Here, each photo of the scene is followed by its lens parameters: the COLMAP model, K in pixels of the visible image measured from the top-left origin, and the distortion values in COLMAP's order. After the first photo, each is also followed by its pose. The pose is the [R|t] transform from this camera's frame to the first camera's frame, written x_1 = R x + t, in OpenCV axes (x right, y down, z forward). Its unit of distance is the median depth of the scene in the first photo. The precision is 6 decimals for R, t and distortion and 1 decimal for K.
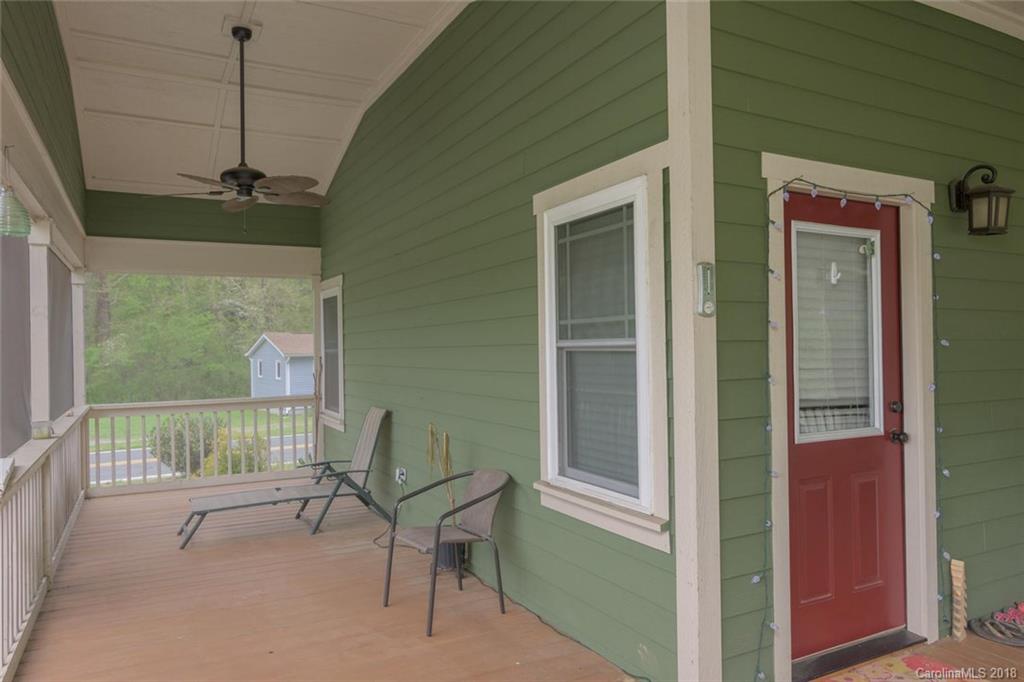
lens RADIAL K [[681.5, 0, 512.0], [0, 681.5, 341.0], [0, 0, 1]] dist [0.004952, -0.004856]
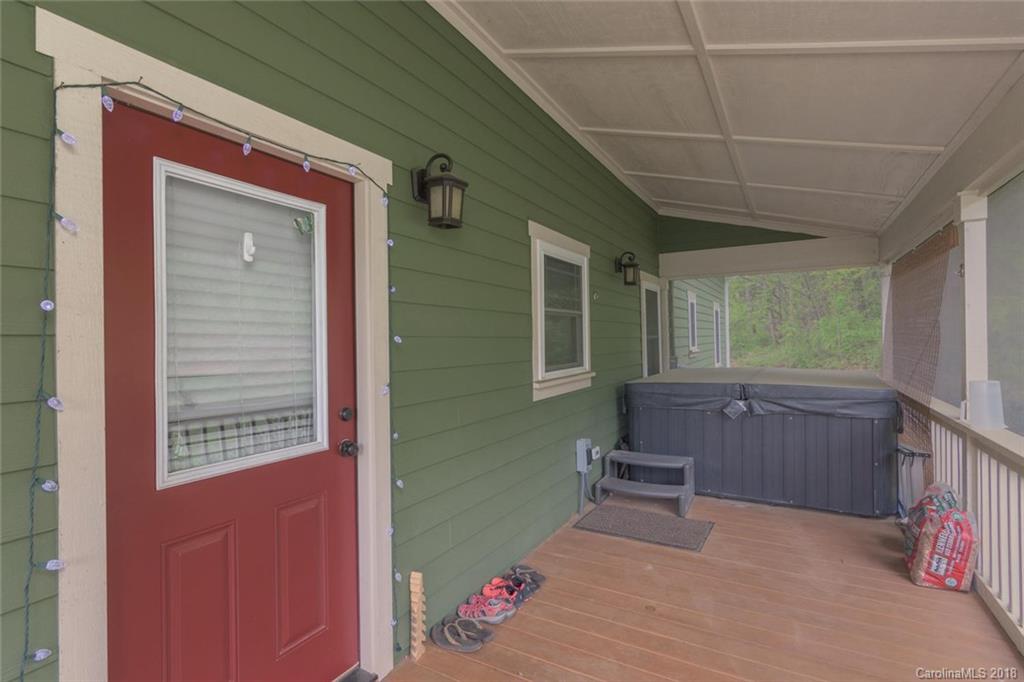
lens RADIAL K [[499.8, 0, 507.7], [0, 499.8, 339.1], [0, 0, 1]] dist [0.003608, 0.000491]
pose [[0.849502, 0.003875, 0.527570, 0.404460], [-0.003938, 0.999992, -0.001003, 0.001743], [-0.527570, -0.001225, 0.849511, 0.359963]]
